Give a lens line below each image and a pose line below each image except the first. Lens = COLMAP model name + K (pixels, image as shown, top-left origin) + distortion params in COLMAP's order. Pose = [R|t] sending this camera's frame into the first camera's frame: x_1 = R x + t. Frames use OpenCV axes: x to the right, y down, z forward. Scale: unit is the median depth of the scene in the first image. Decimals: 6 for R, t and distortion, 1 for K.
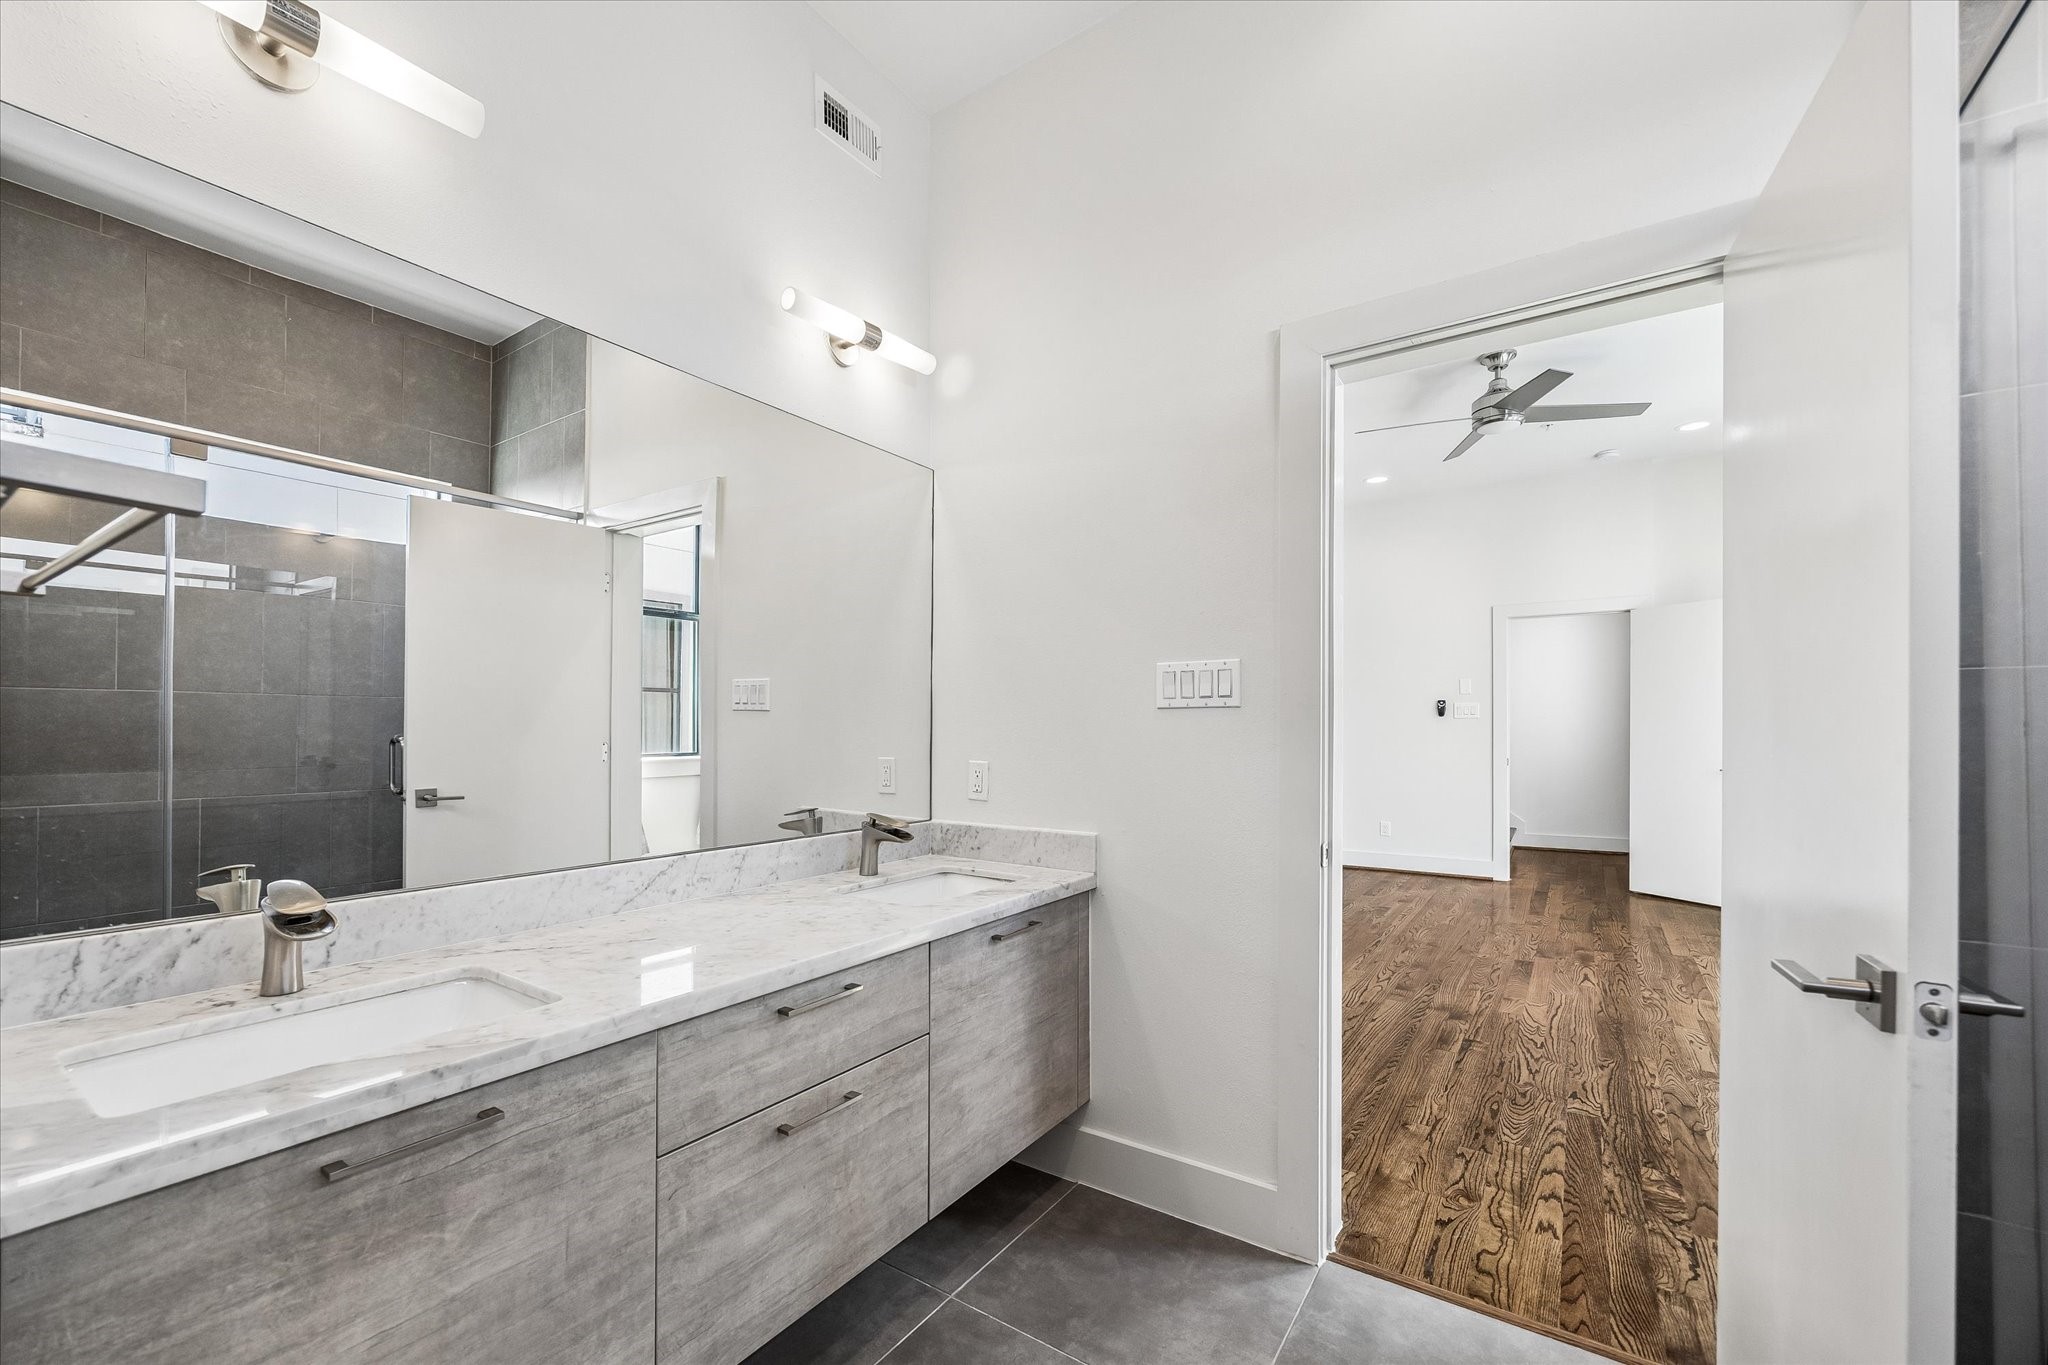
lens RADIAL K [[786.4, 0, 1010.6], [0, 786.4, 721.8], [0, 0, 1]] dist [-0.001181, 0.000514]
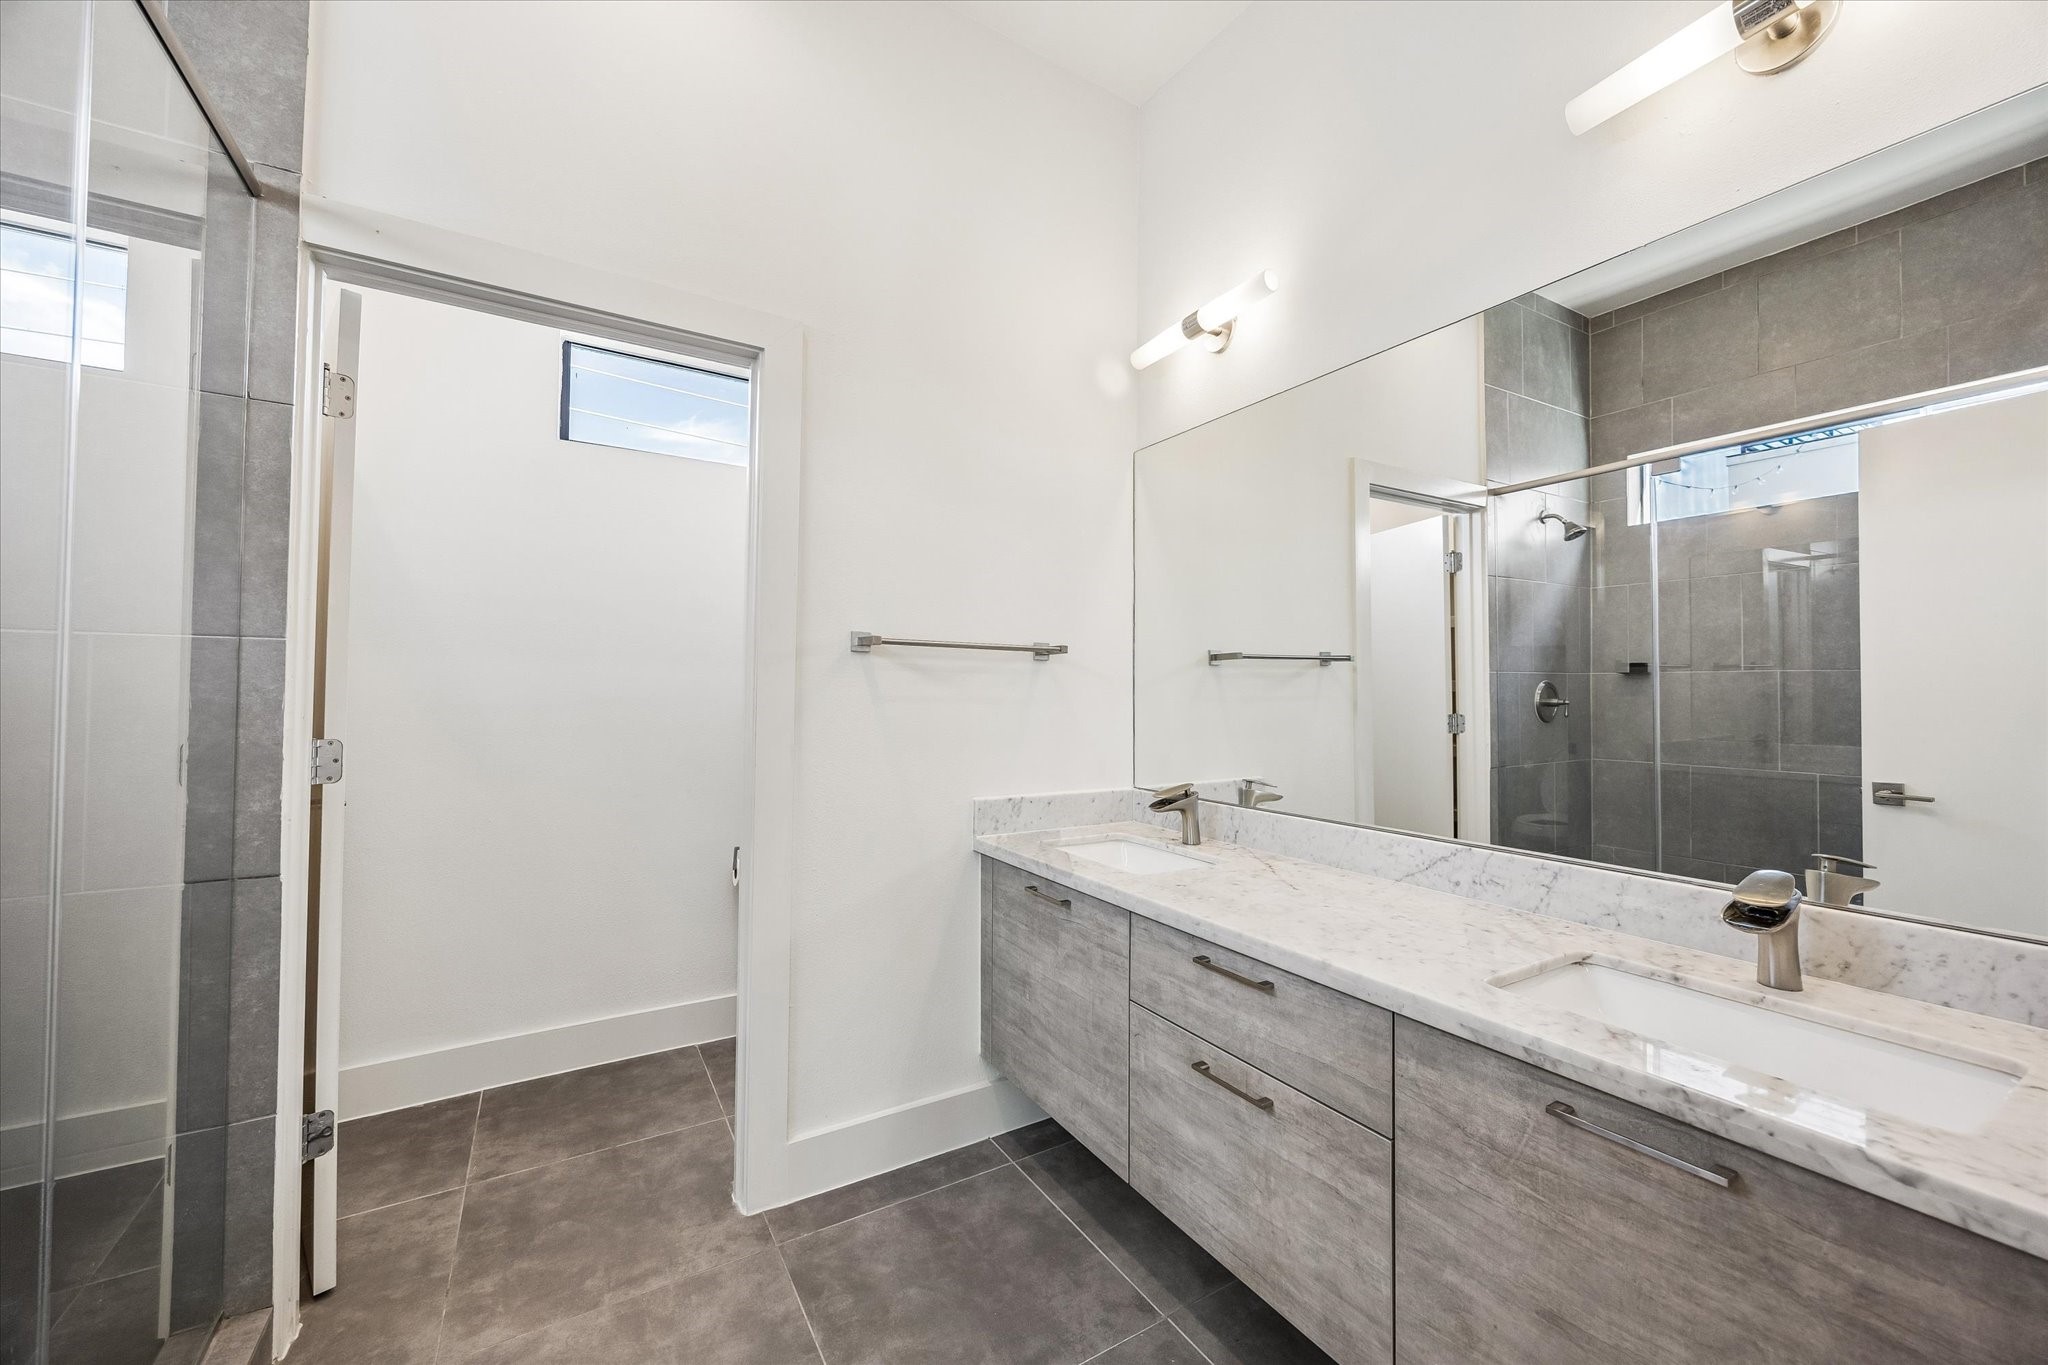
lens RADIAL K [[786.4, 0, 1025.2], [0, 786.4, 681.1], [0, 0, 1]] dist [-0.001181, 0.000514]
pose [[-0.390665, -0.021682, -0.920278, 0.827599], [-0.000639, 0.999729, -0.023283, -0.000026], [0.920533, -0.008508, -0.390573, 1.181914]]
